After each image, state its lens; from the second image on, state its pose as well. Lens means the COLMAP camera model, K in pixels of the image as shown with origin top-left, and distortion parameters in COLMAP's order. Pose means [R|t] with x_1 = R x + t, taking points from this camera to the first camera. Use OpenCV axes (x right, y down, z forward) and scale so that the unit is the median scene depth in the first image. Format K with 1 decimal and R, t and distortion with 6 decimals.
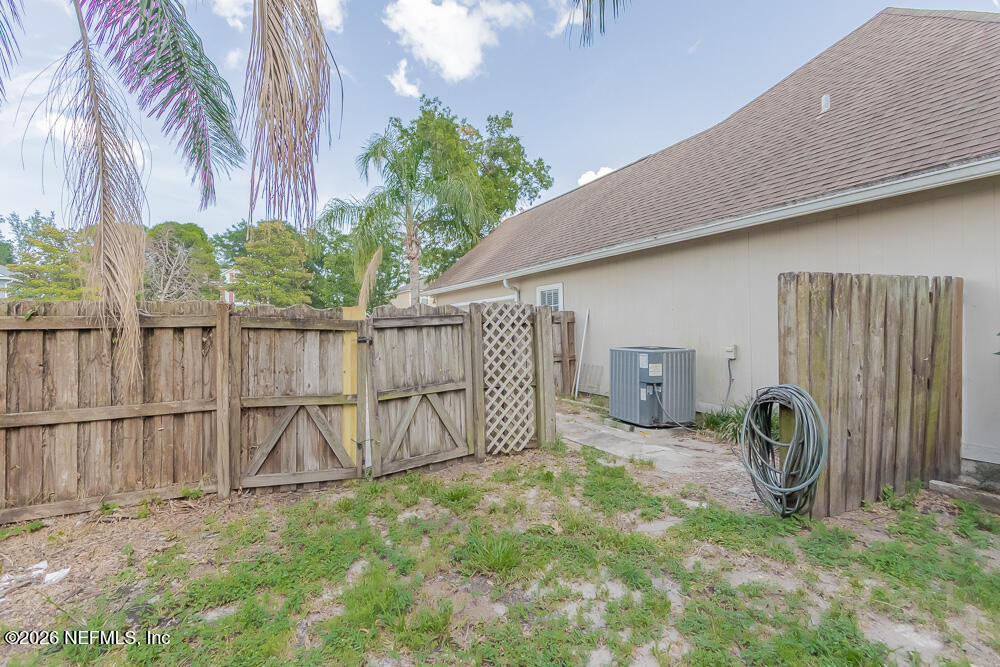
lens RADIAL K [[455.1, 0, 478.9], [0, 455.1, 331.7], [0, 0, 1]] dist [0.011995, 0.000592]
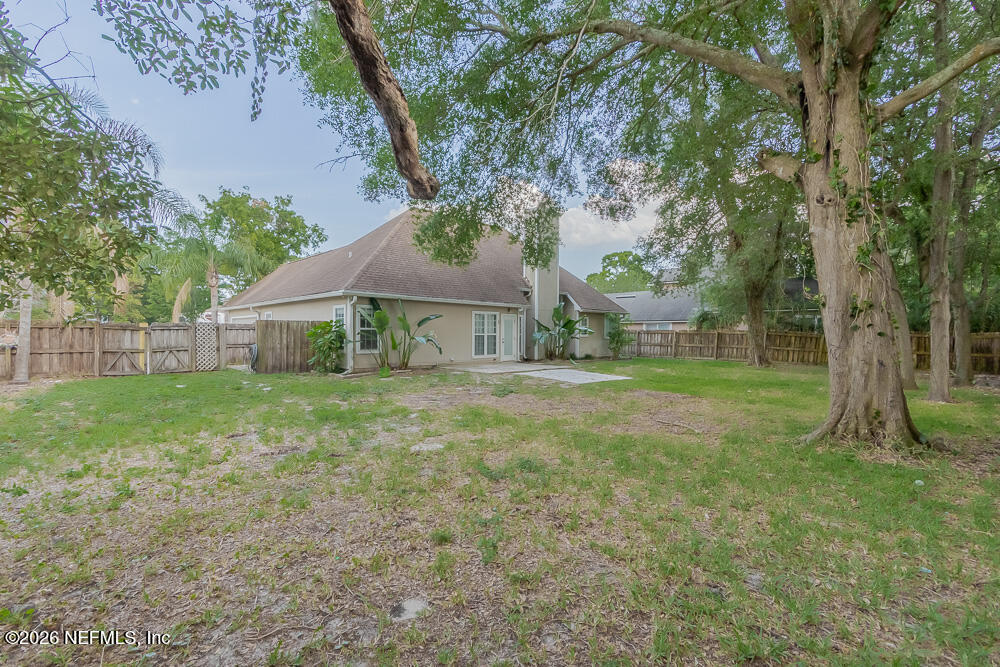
lens RADIAL K [[455.1, 0, 497.7], [0, 455.1, 339.5], [0, 0, 1]] dist [0.011995, 0.000592]
pose [[0.953868, 0.010073, 0.300057, 1.169171], [-0.008780, 0.999945, -0.005657, 0.062652], [-0.300097, 0.002762, 0.953905, -2.917368]]
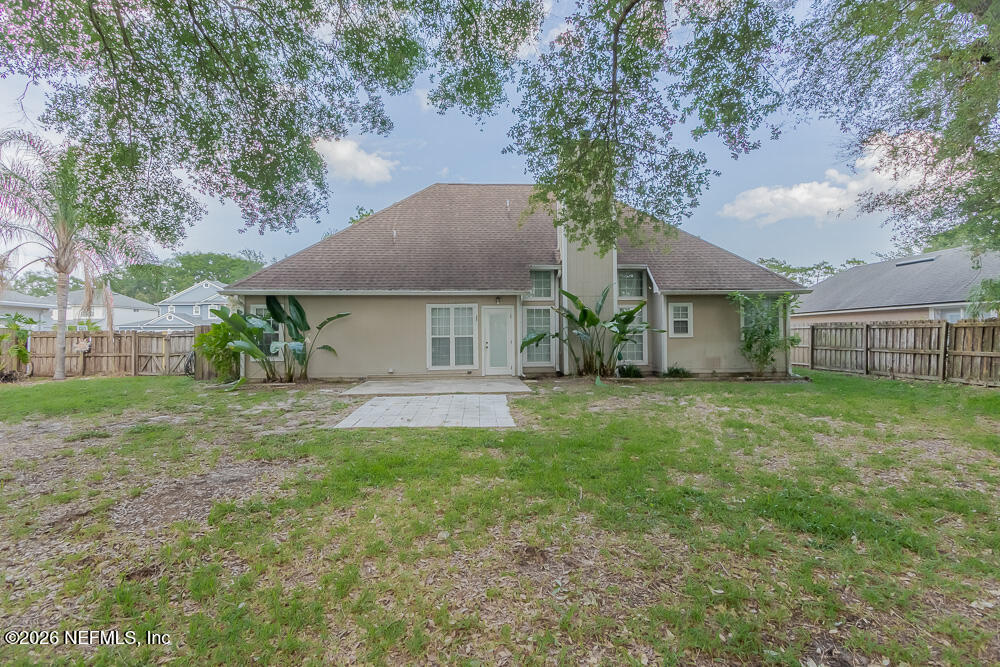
lens RADIAL K [[455.1, 0, 501.0], [0, 455.1, 335.4], [0, 0, 1]] dist [0.011995, 0.000592]
pose [[0.925198, -0.001047, -0.379484, 3.776663], [-0.003248, 0.999938, -0.010677, 0.016044], [0.379471, 0.011110, 0.925137, -1.477084]]
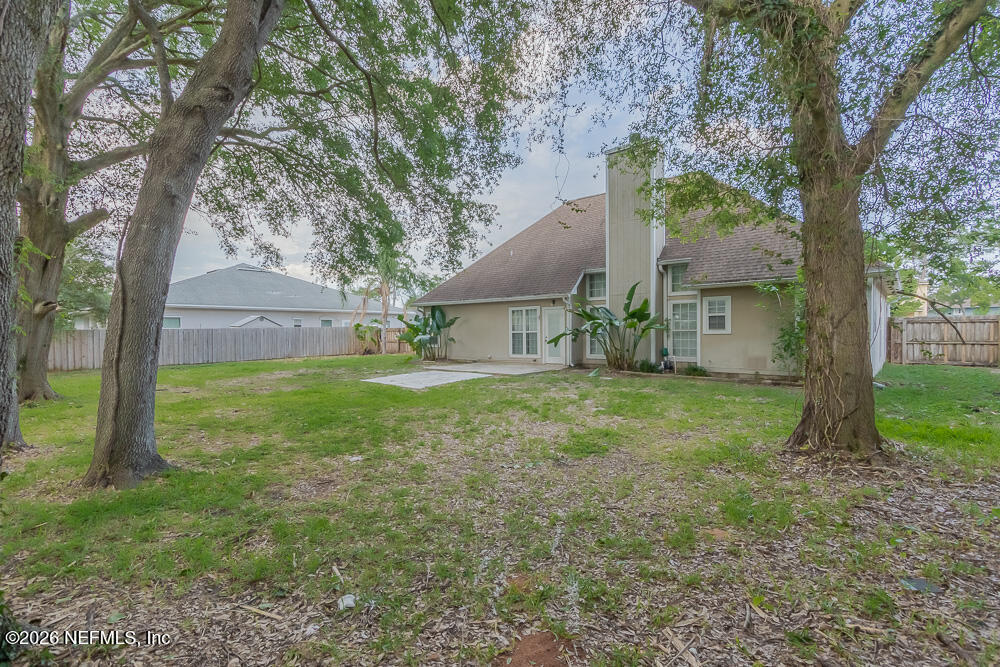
lens RADIAL K [[455.1, 0, 499.0], [0, 455.1, 331.9], [0, 0, 1]] dist [0.011995, 0.000592]
pose [[0.400267, 0.010320, -0.916340, 5.810592], [0.000767, 0.999932, 0.011597, -0.053711], [0.916398, -0.005345, 0.400232, -0.570344]]
